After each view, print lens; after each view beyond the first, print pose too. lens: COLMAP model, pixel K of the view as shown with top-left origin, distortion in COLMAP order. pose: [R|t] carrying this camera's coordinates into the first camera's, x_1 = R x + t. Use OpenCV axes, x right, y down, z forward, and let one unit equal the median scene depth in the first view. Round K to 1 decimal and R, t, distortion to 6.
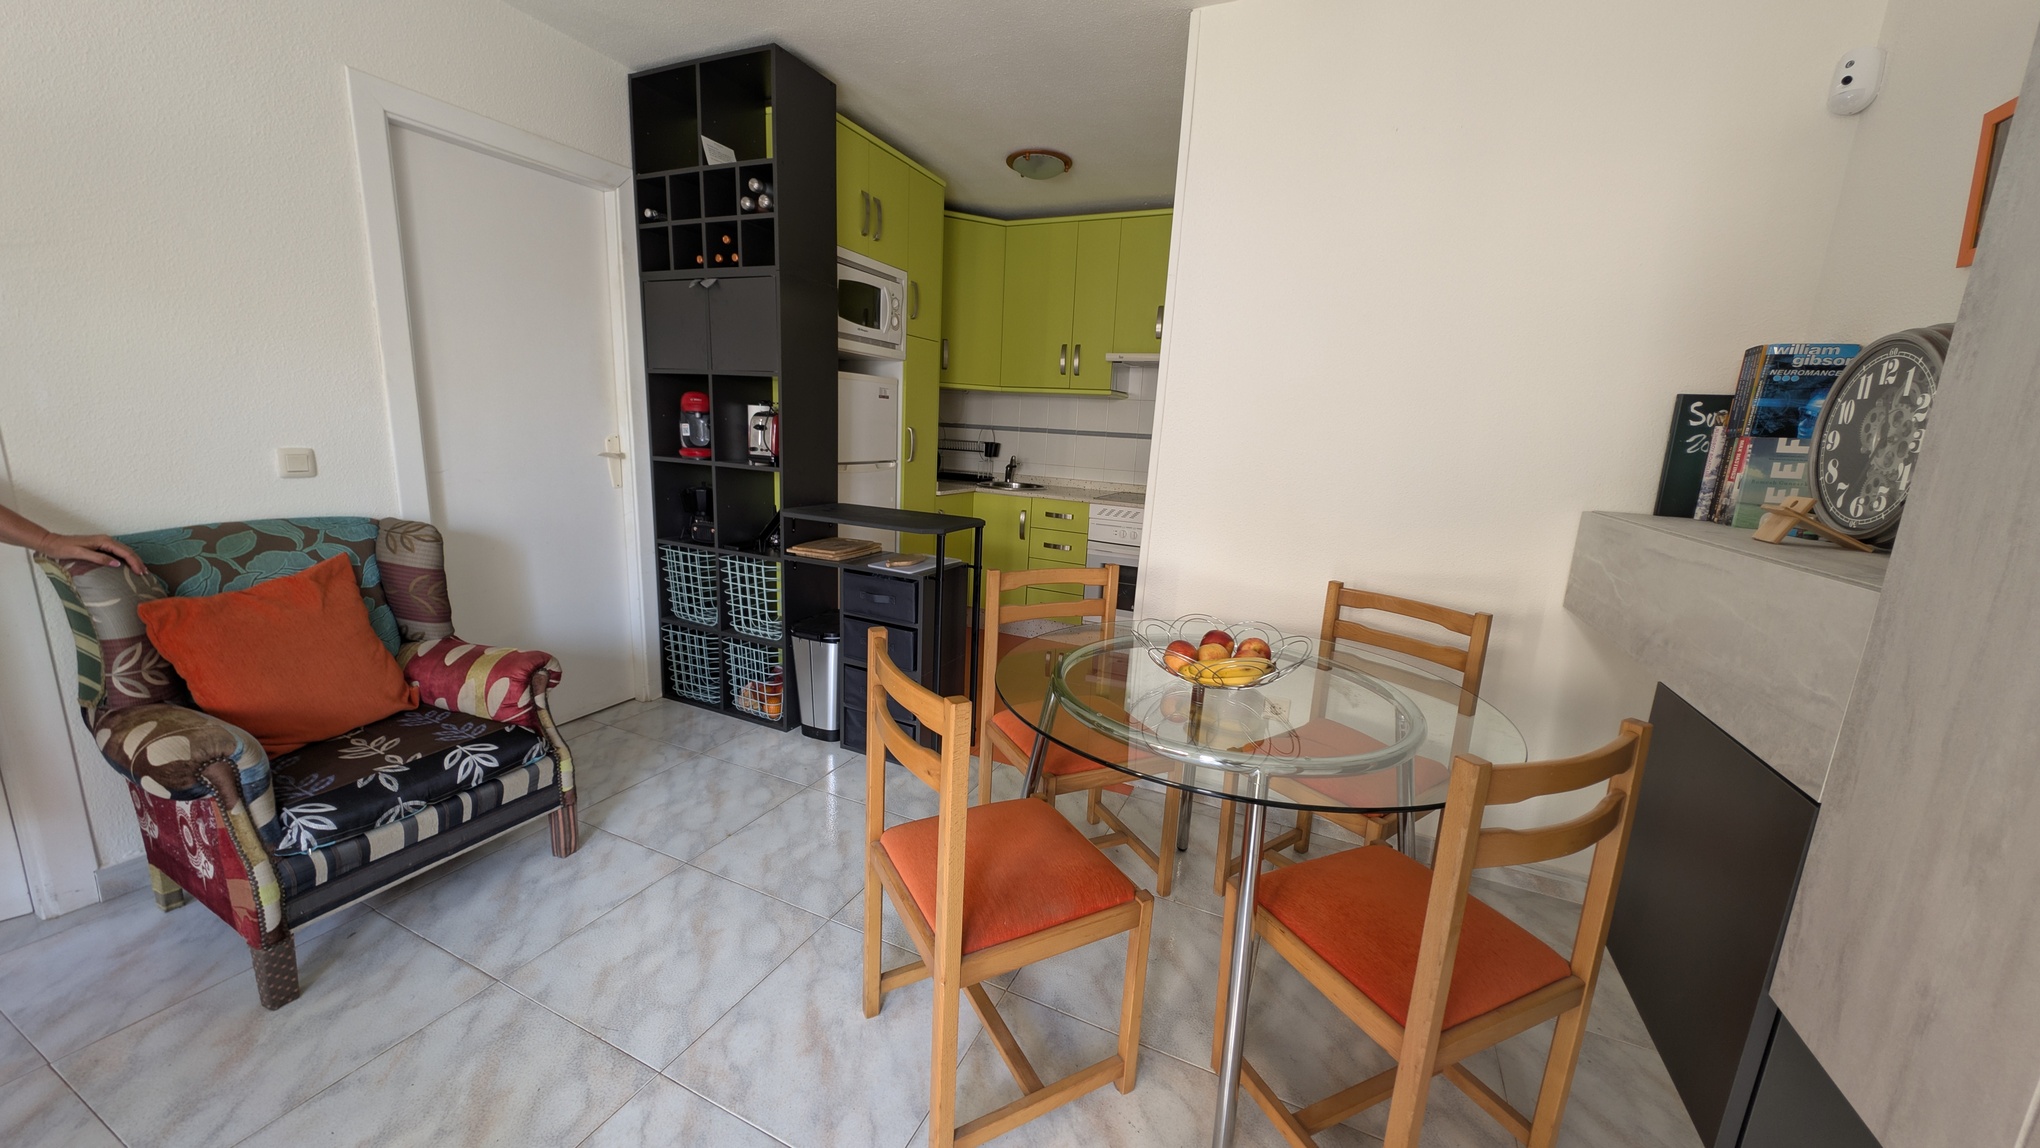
lens RADIAL K [[721.5, 0, 1018.2], [0, 721.5, 573.5], [0, 0, 1]] dist [0.014538, -0.007702]
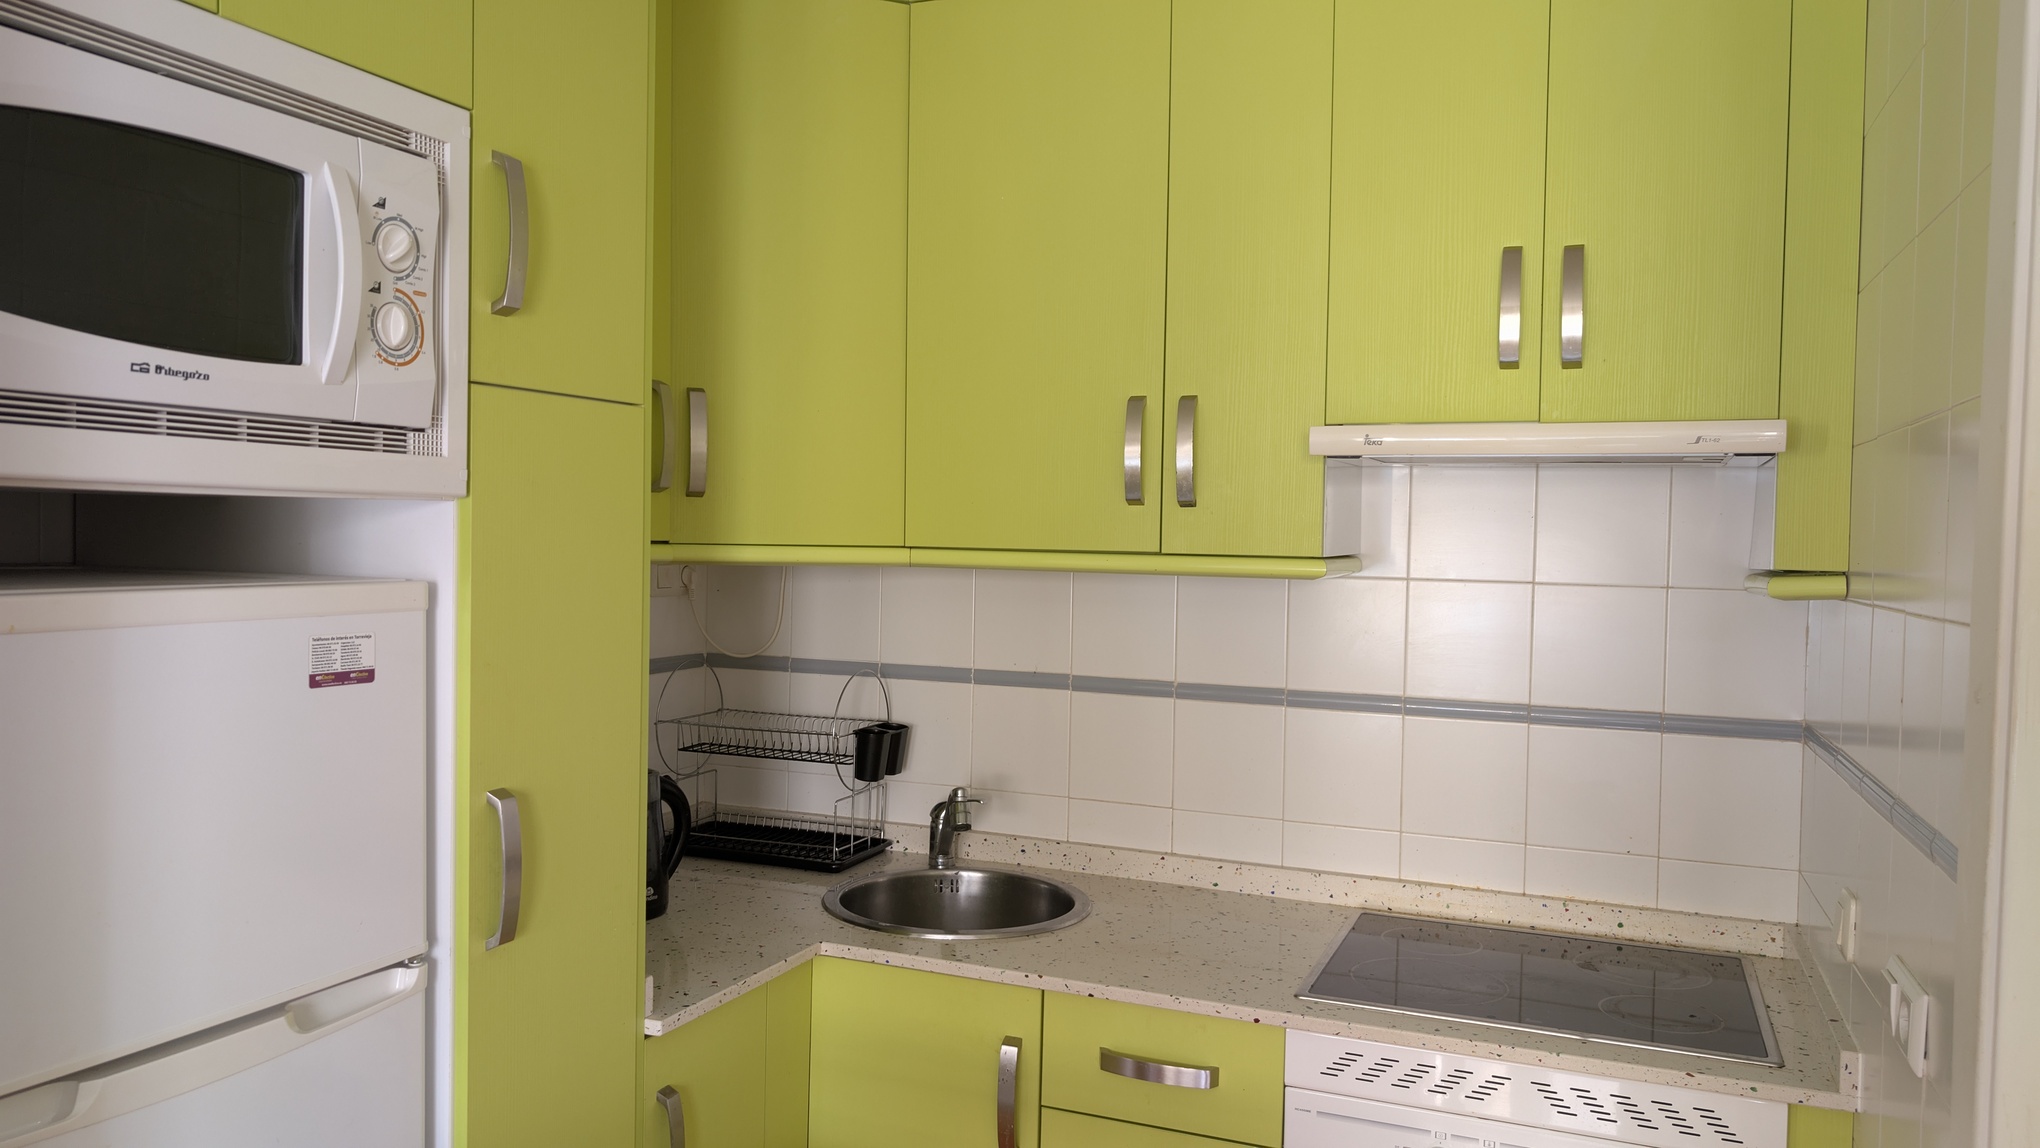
lens RADIAL K [[1469.9, 0, 1013.4], [0, 1469.9, 576.4], [0, 0, 1]] dist [0.019376, 0.000845]
pose [[0.998150, -0.033026, 0.051052, -0.020377], [0.041169, 0.984971, -0.167740, -0.265604], [-0.044745, 0.169531, 0.984509, 0.782500]]
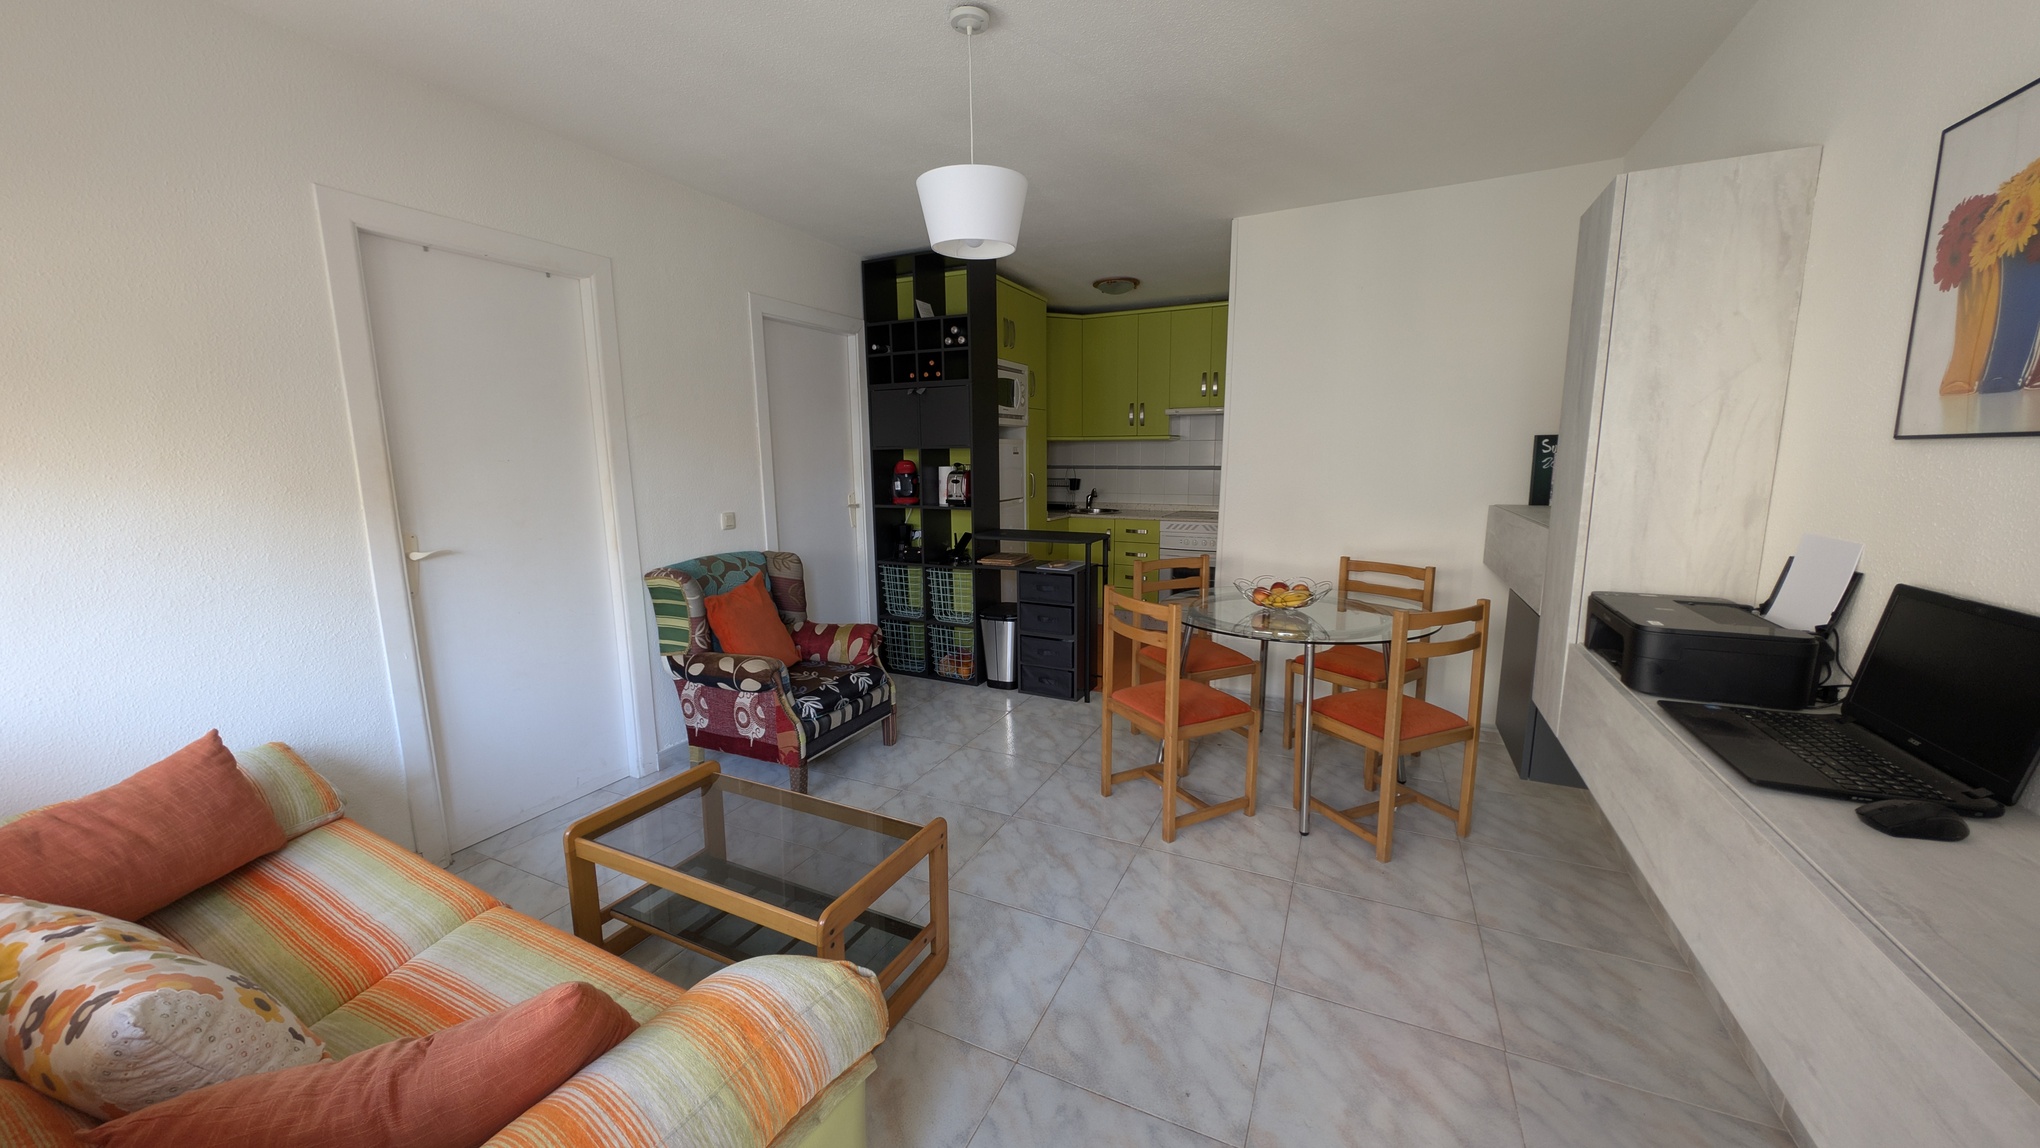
lens RADIAL K [[723.6, 0, 1019.3], [0, 723.6, 571.6], [0, 0, 1]] dist [0.007582, -0.000447]
pose [[0.998198, -0.055849, -0.021927, -0.218559], [0.054936, 0.997678, -0.040246, 0.058679], [0.024124, 0.038969, 0.998949, -0.547669]]
